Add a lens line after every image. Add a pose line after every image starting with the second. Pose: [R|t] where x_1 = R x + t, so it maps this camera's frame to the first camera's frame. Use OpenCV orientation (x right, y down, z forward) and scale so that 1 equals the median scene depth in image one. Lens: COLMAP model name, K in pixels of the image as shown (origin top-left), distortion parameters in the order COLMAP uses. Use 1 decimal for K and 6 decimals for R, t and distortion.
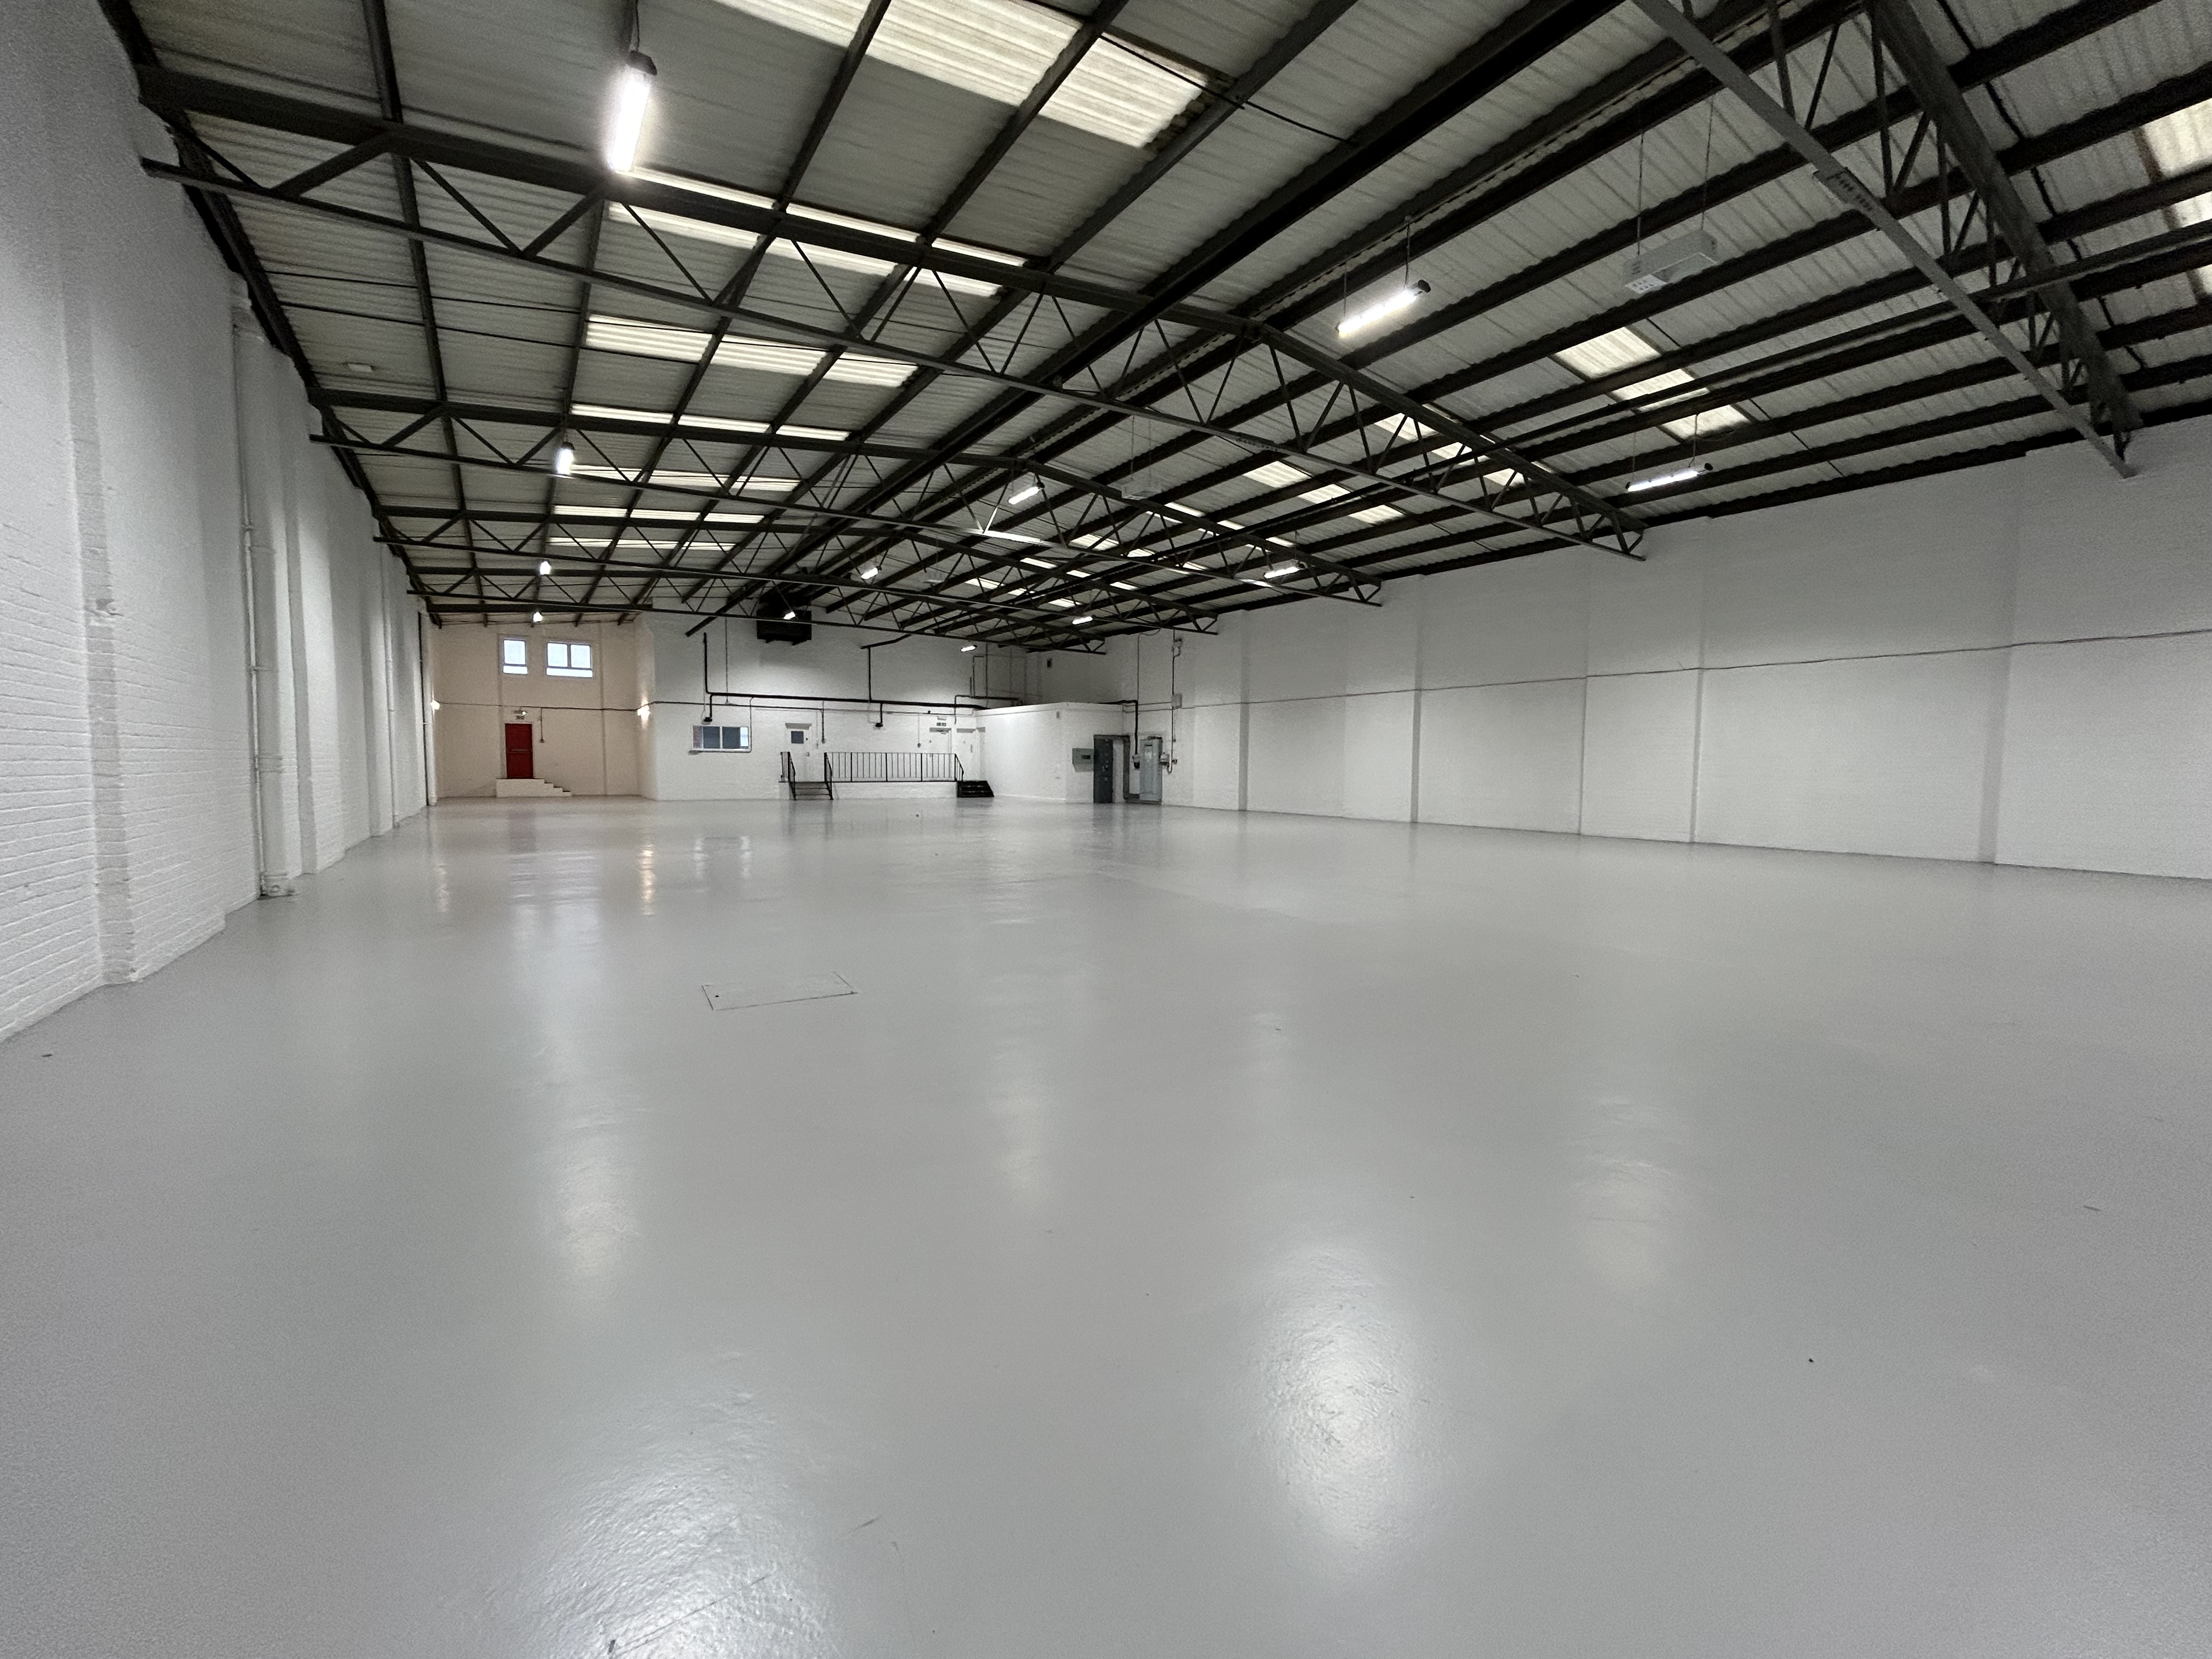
lens RADIAL K [[935.0, 0, 1091.7], [0, 935.0, 845.0], [0, 0, 1]] dist [0.007654, 0.000594]
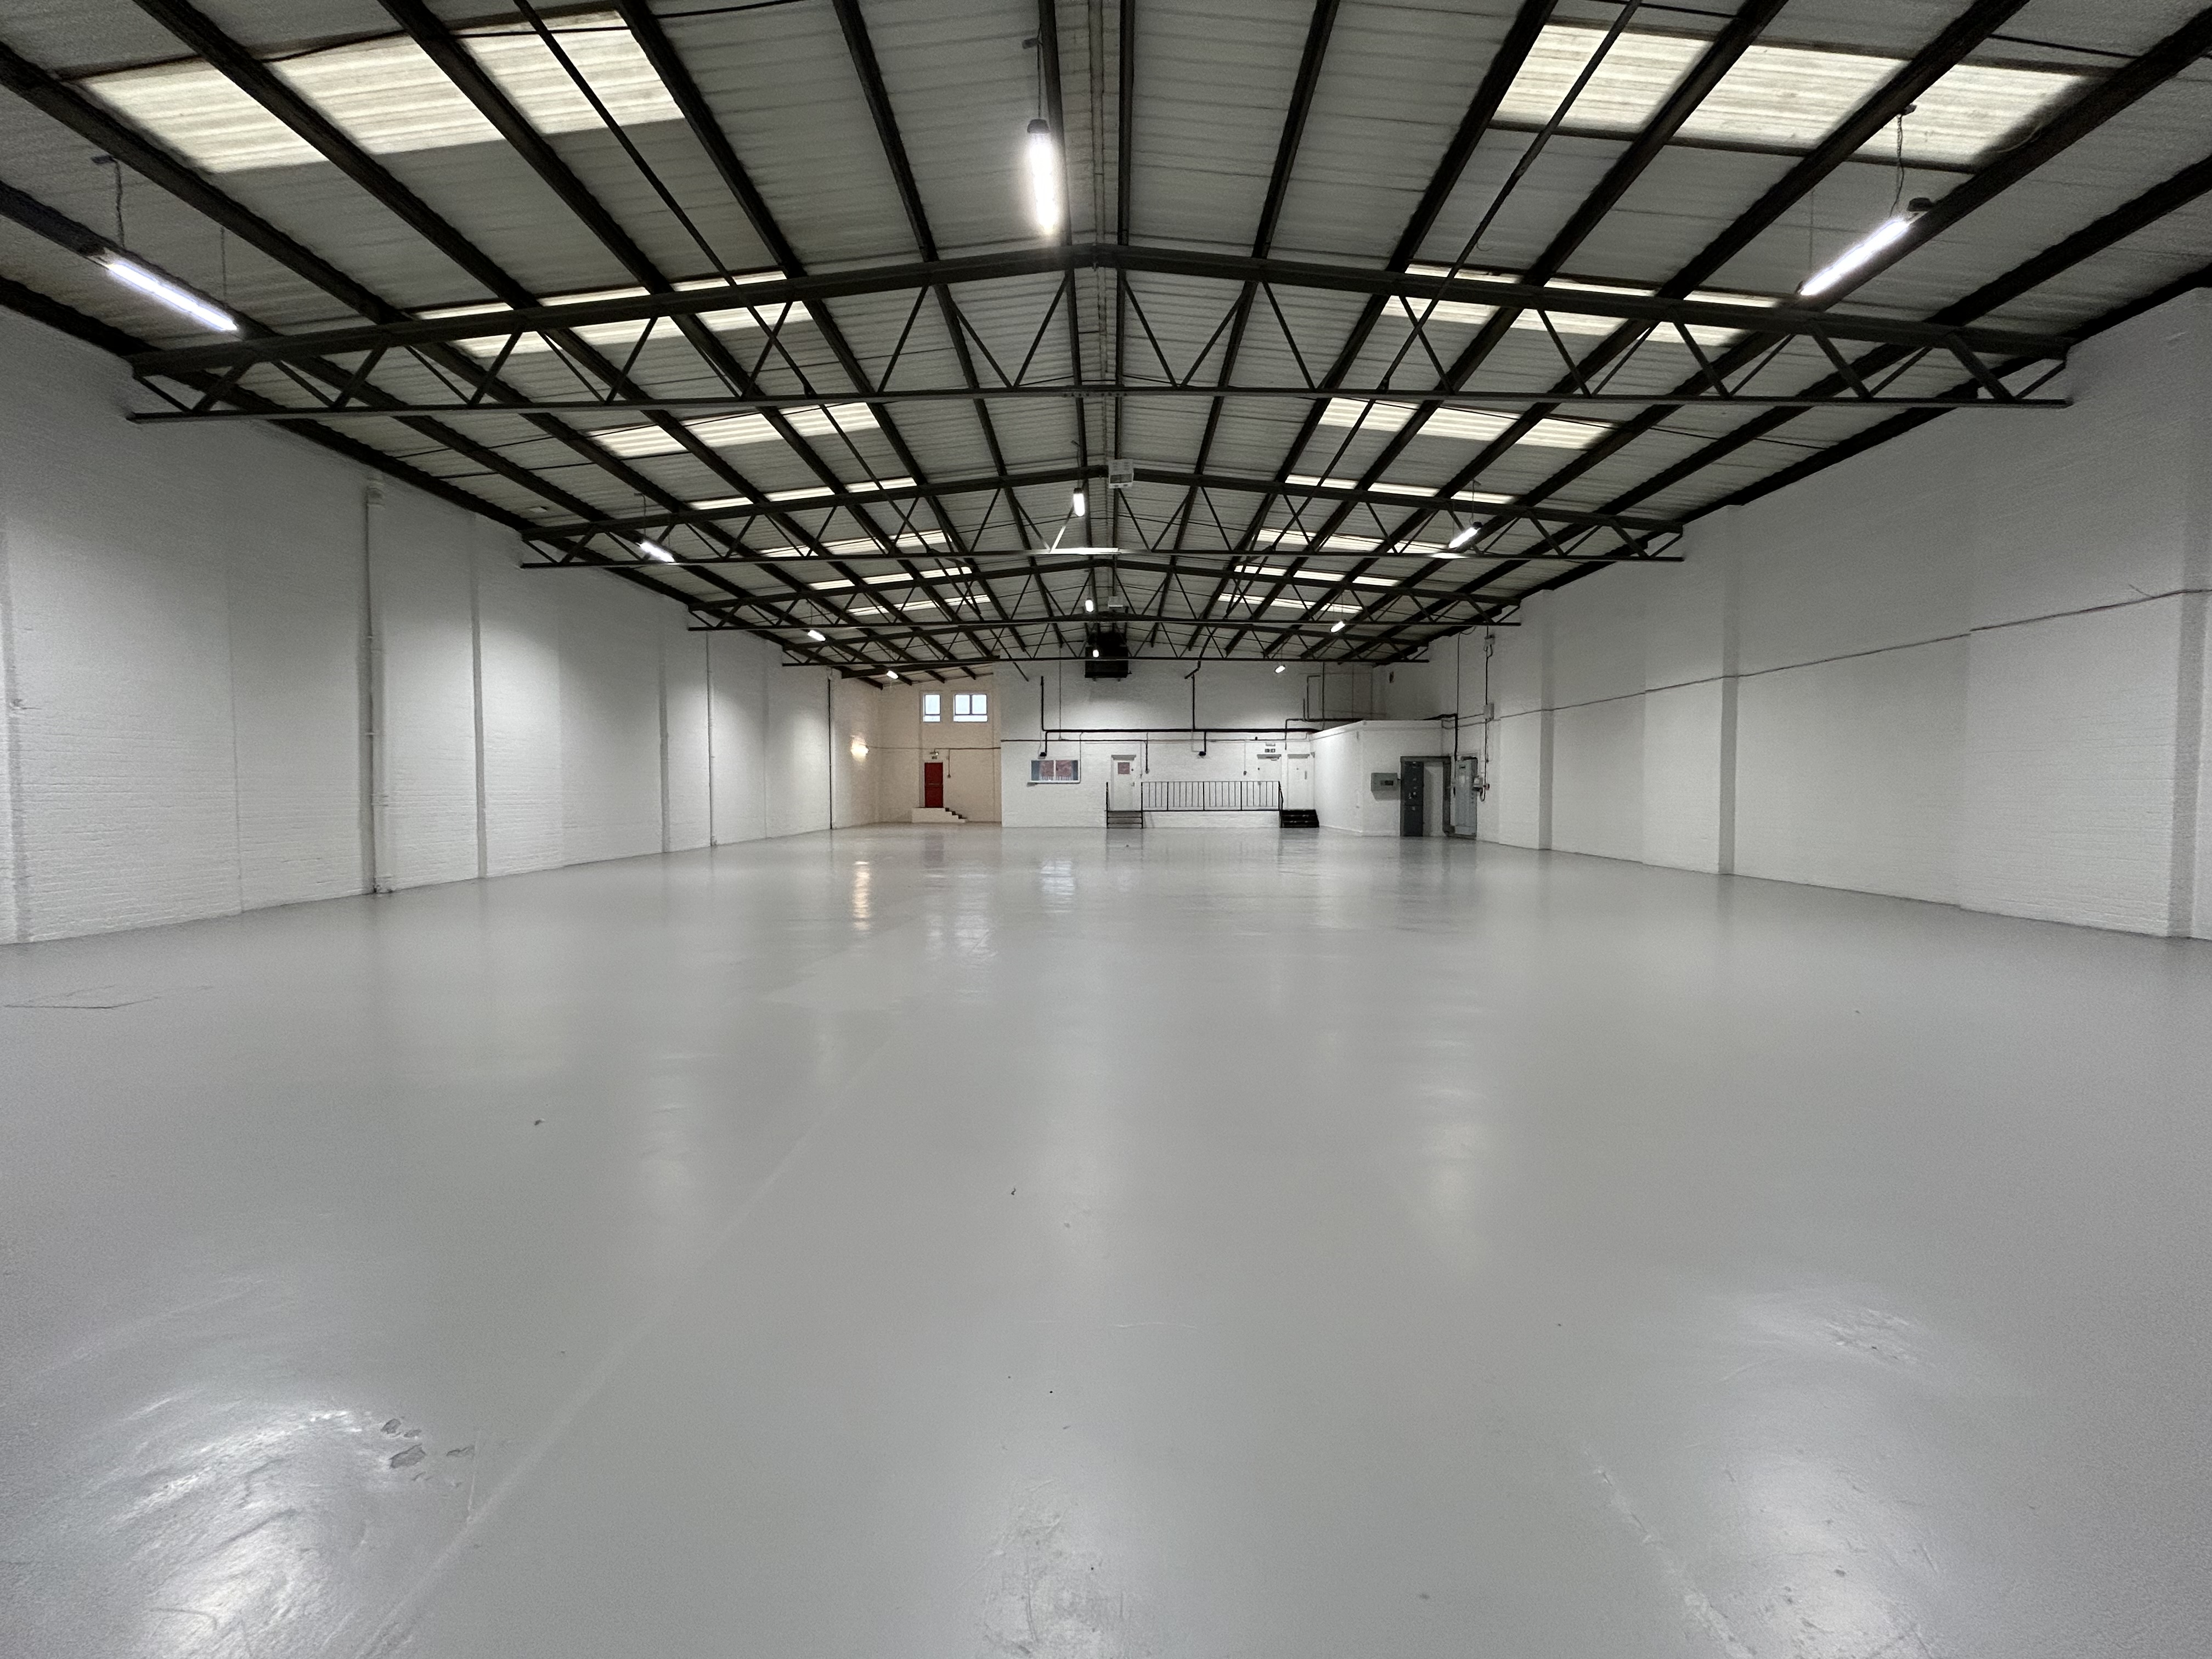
lens RADIAL K [[935.0, 0, 1218.6], [0, 935.0, 850.9], [0, 0, 1]] dist [0.007654, 0.000594]
pose [[0.818761, 0.027255, -0.573488, 0.381111], [-0.039891, 0.999159, -0.009467, -0.017741], [0.572748, 0.030628, 0.819159, 0.214374]]
